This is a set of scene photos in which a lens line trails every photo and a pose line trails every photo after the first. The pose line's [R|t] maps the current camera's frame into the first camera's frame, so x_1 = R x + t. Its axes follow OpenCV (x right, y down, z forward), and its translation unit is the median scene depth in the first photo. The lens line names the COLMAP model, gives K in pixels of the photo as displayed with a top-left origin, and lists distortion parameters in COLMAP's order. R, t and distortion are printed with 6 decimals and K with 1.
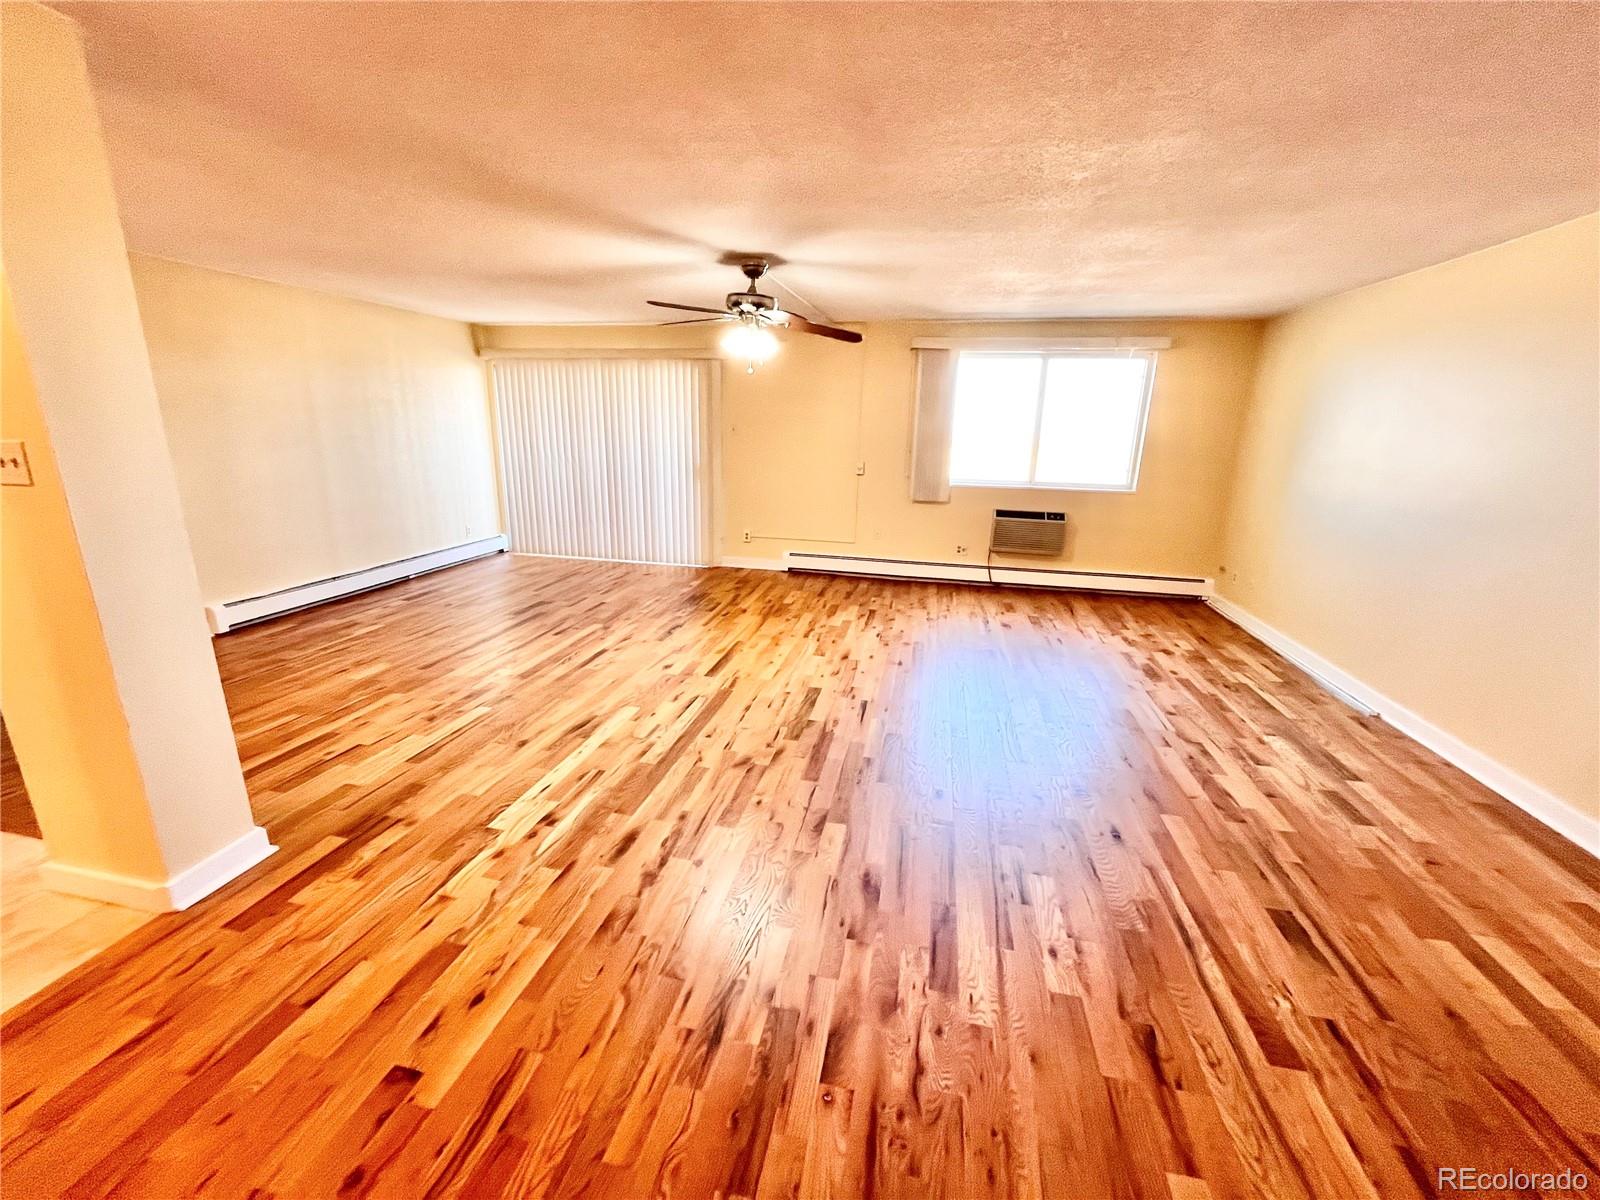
lens RADIAL K [[646.9, 0, 800.0], [0, 646.9, 600.0], [0, 0, 1]] dist [-0.001721, 0.000115]
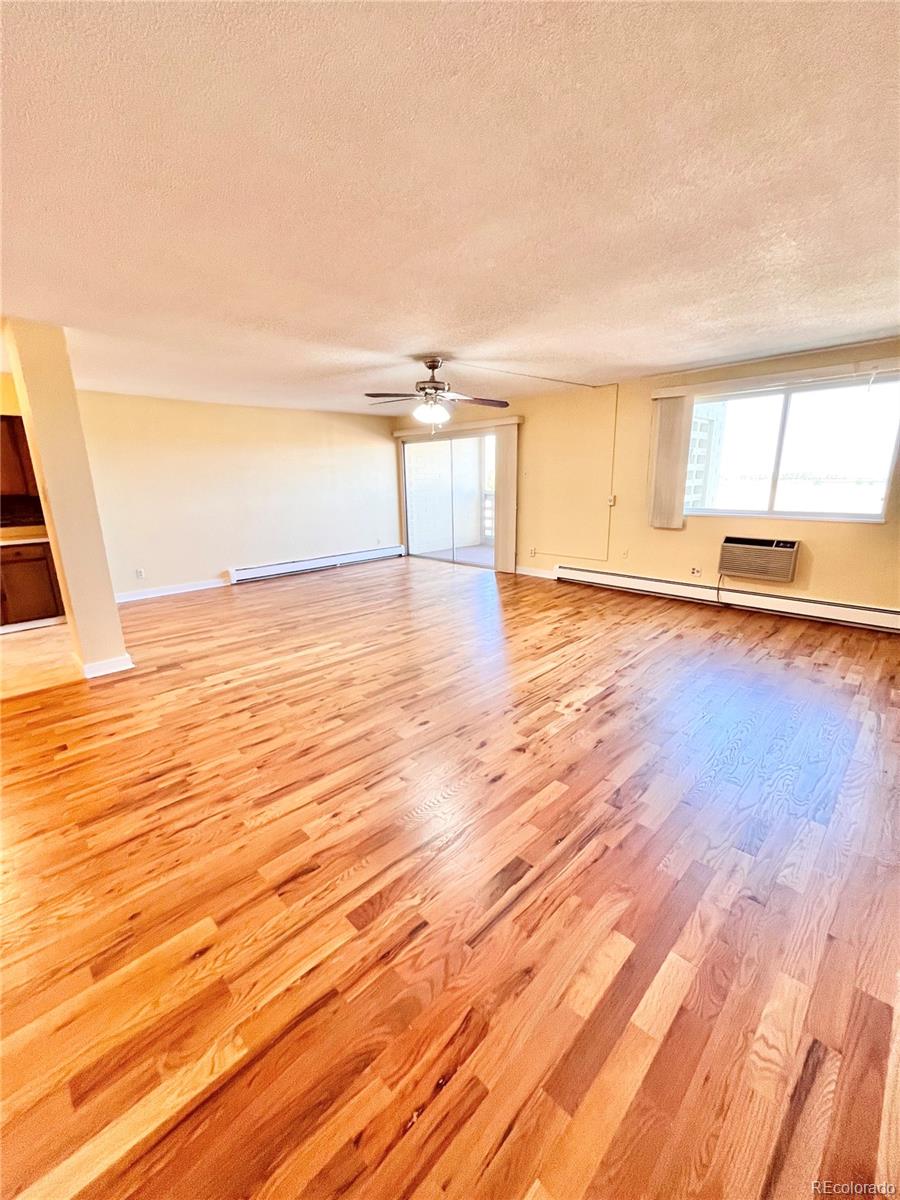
lens RADIAL K [[485.2, 0, 450.0], [0, 485.2, 600.0], [0, 0, 1]] dist [-0.001721, 0.000115]
pose [[0.836848, 0.097760, -0.538635, 0.572502], [-0.106516, 0.994199, 0.014954, 0.008167], [0.536972, 0.044859, 0.842406, 0.094425]]
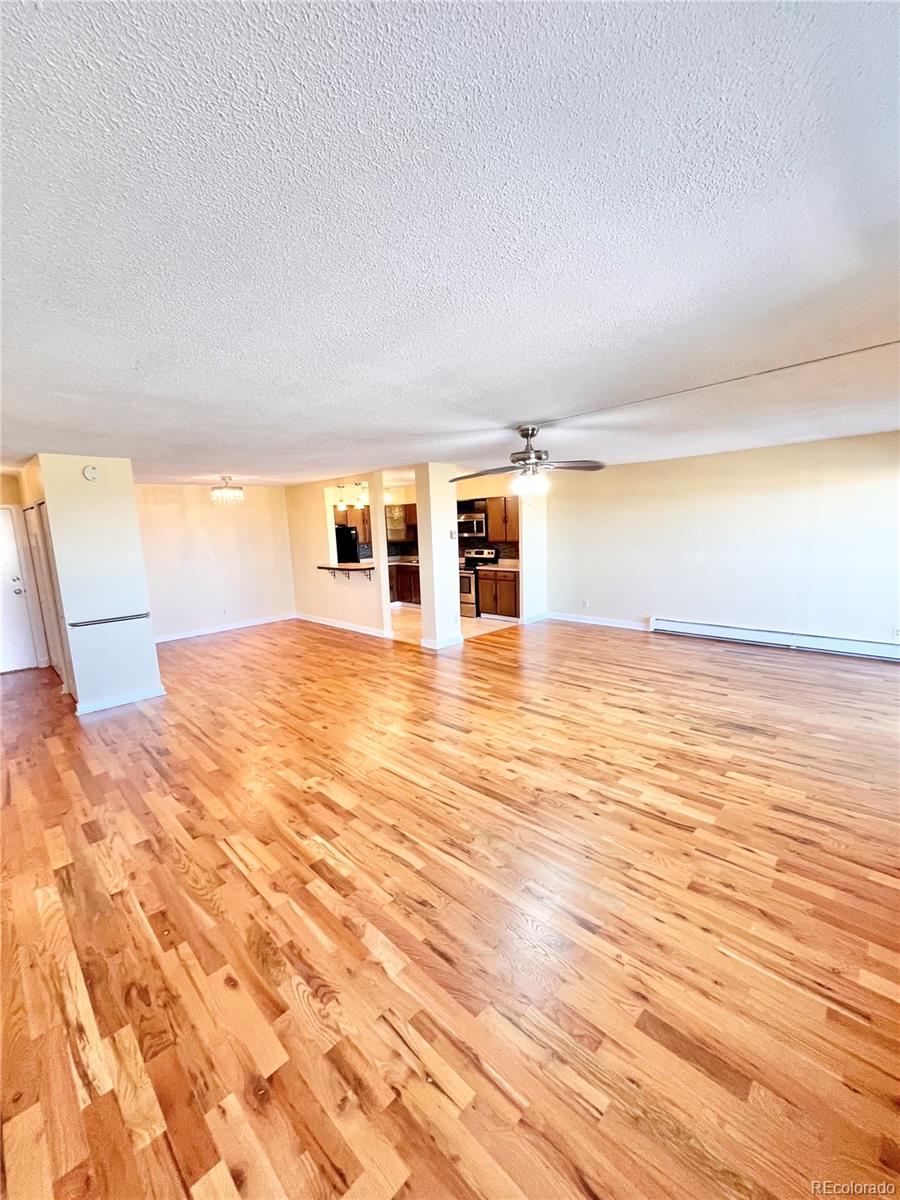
lens RADIAL K [[485.2, 0, 450.0], [0, 485.2, 600.0], [0, 0, 1]] dist [-0.001721, 0.000115]
pose [[-0.544469, 0.129272, -0.828759, 0.849762], [-0.193919, 0.941884, 0.274316, -0.394756], [0.816057, 0.310069, -0.487759, 1.367864]]
